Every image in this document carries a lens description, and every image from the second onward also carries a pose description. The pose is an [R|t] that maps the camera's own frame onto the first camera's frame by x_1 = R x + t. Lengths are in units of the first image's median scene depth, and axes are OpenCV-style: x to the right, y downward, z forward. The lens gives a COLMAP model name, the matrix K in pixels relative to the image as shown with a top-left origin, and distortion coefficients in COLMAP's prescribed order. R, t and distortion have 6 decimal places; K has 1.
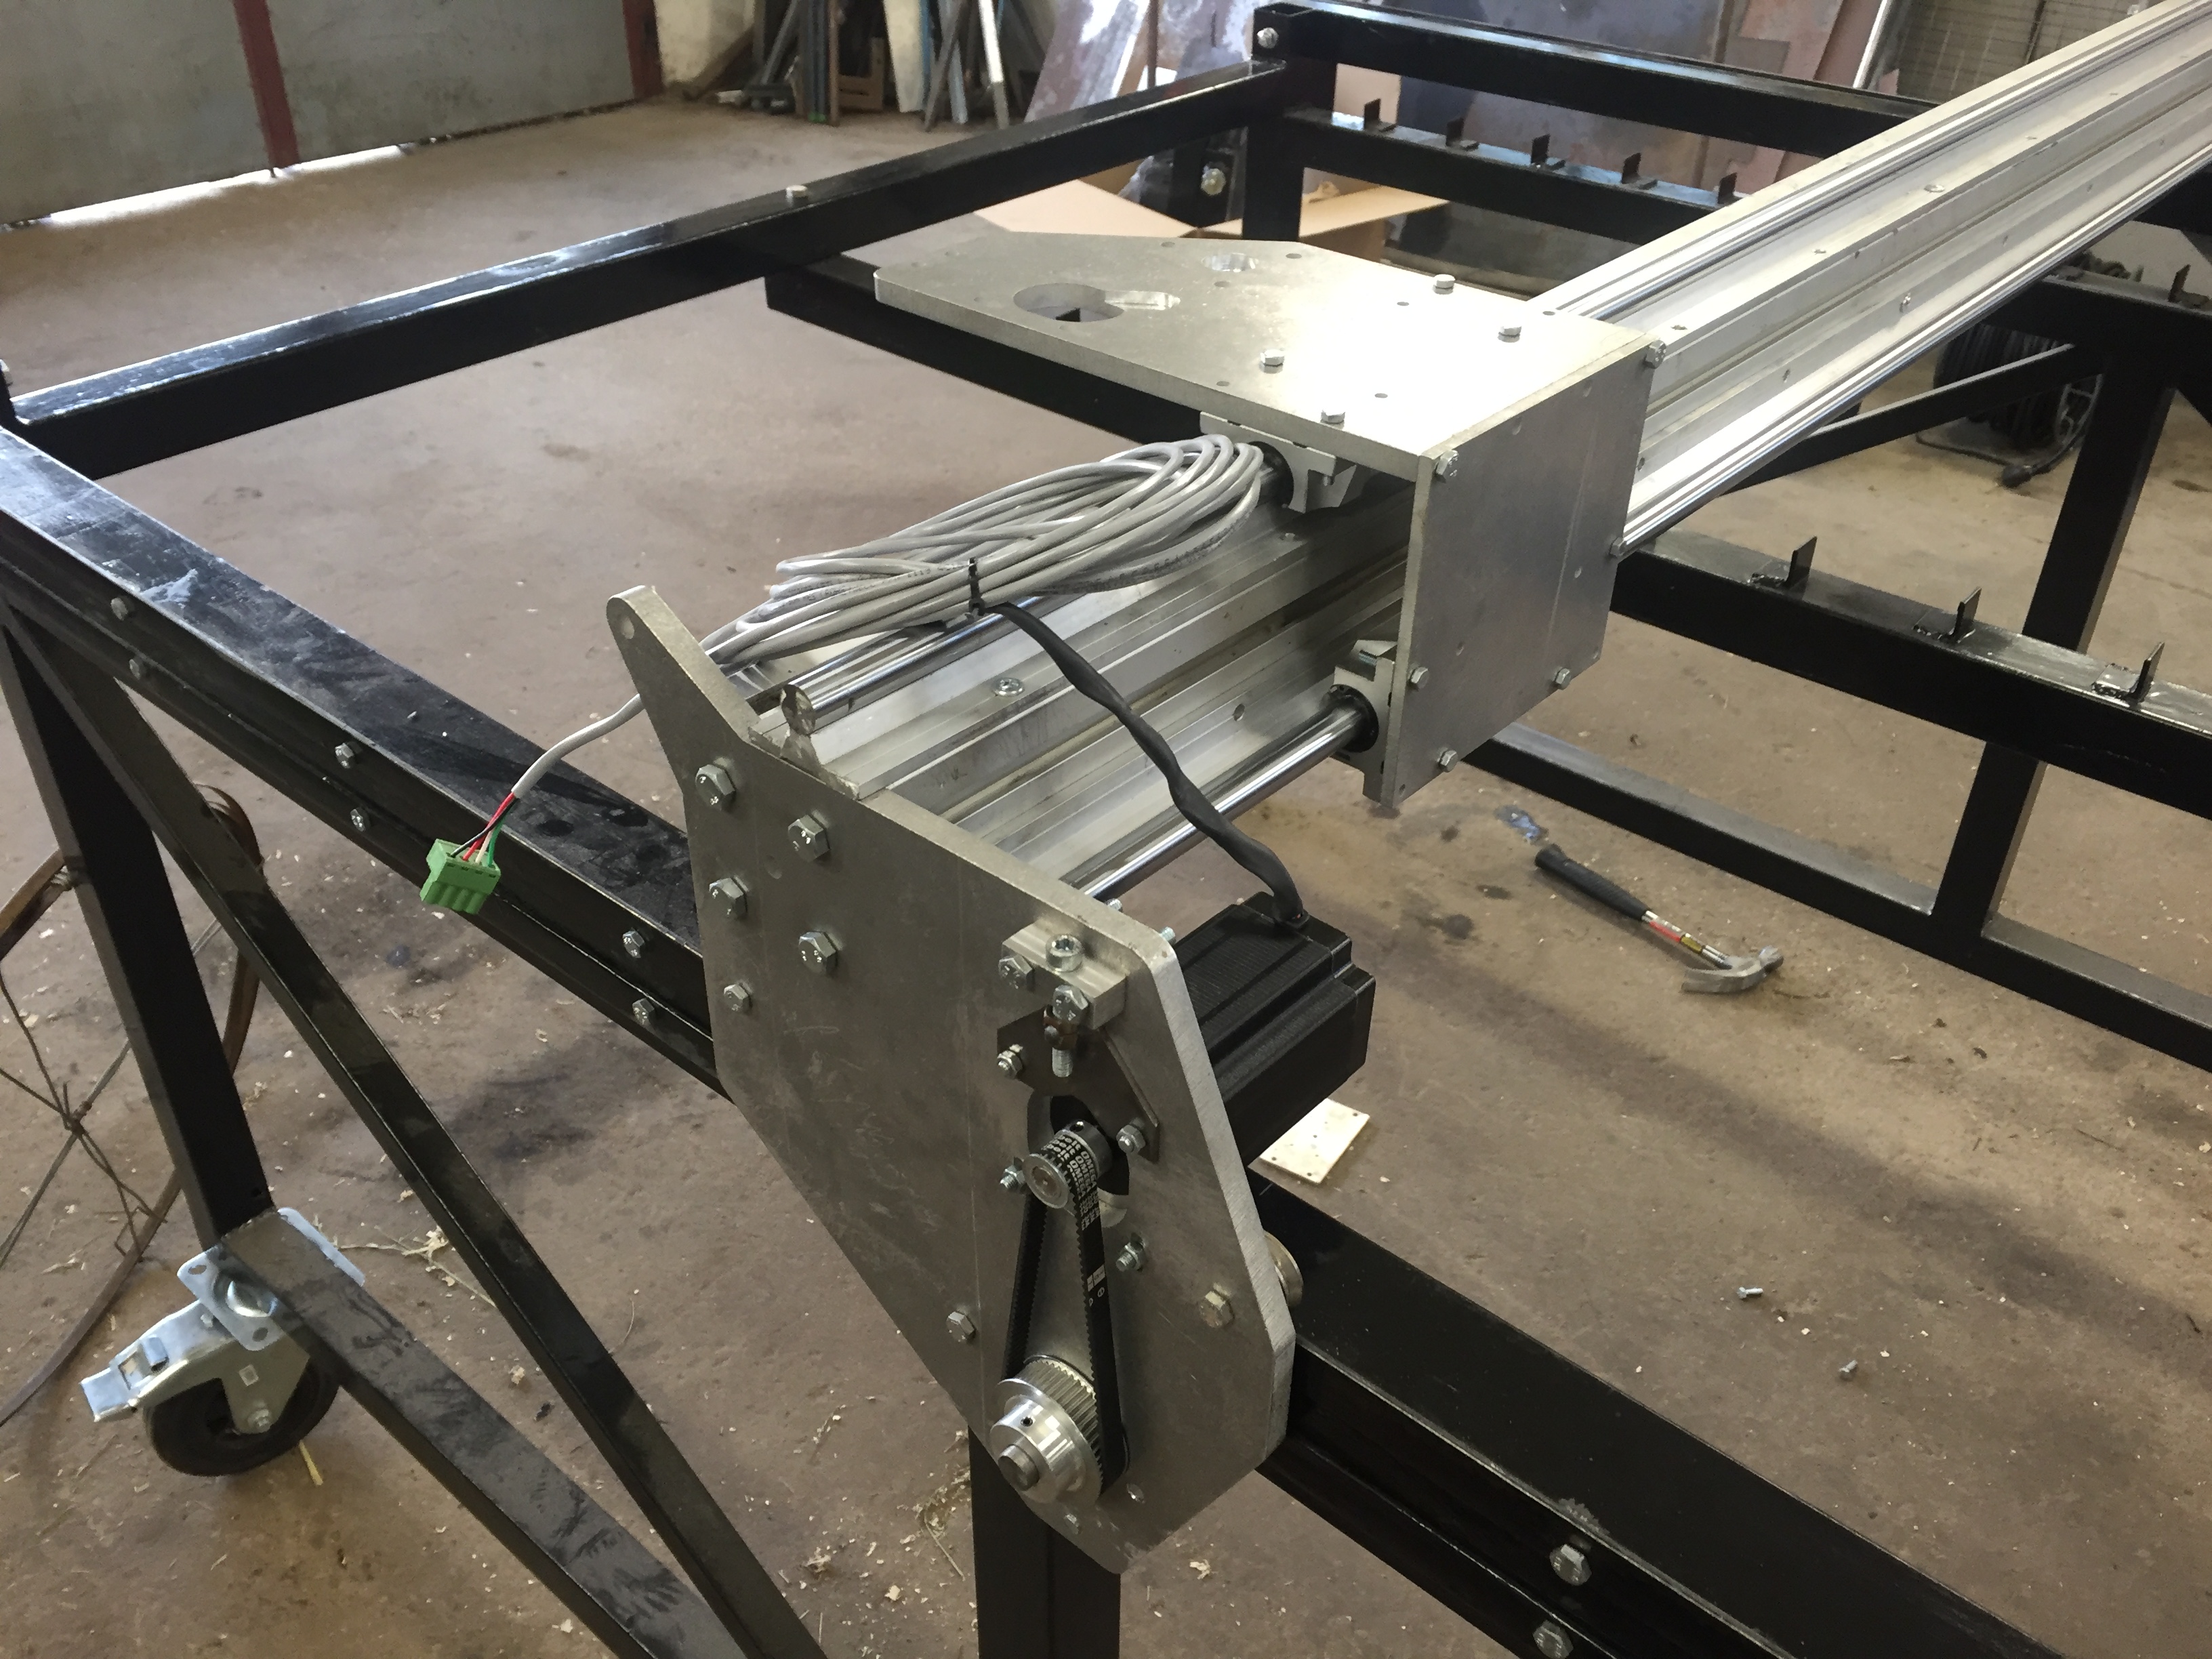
lens RADIAL K [[1898.7, 0, 1106.0], [0, 1898.7, 829.5], [0, 0, 1]] dist [0.104584, -0.154818]
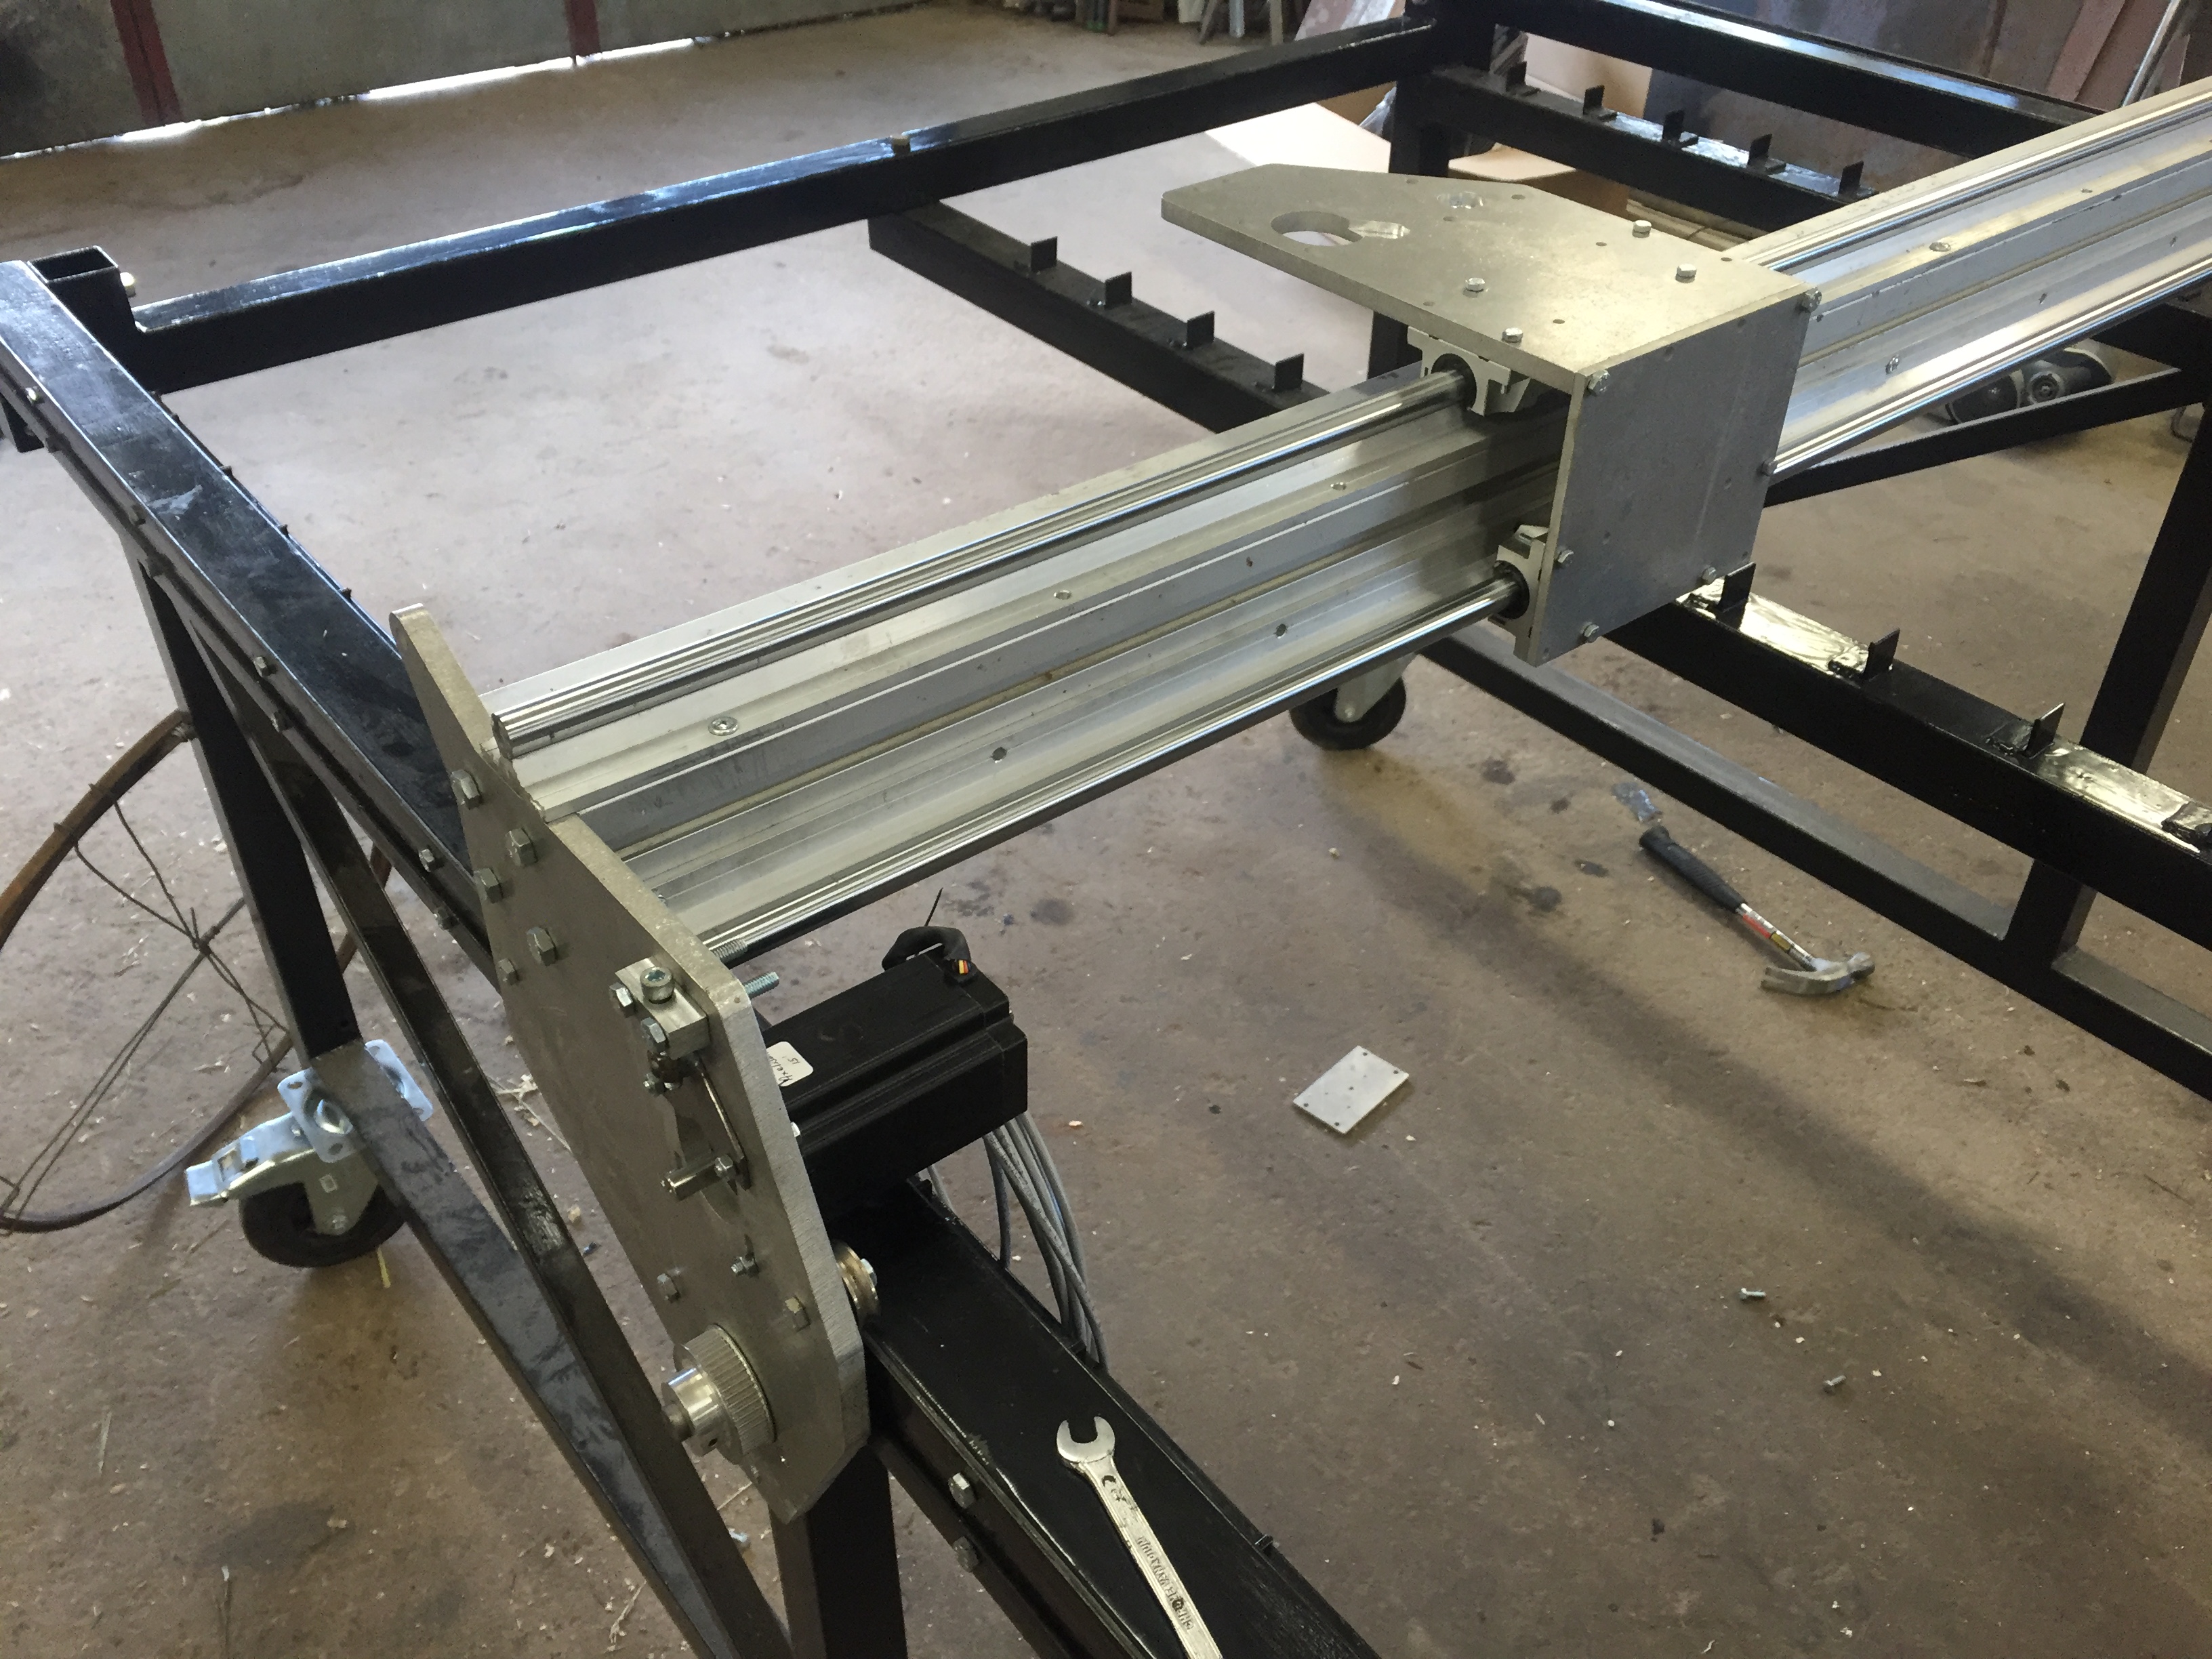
lens RADIAL K [[1898.7, 0, 1106.0], [0, 1898.7, 829.5], [0, 0, 1]] dist [0.104584, -0.154818]
pose [[0.984417, 0.101652, -0.143489, 0.112627], [-0.094671, 0.994005, 0.054690, -0.021209], [0.148188, -0.040253, 0.988140, -0.027747]]
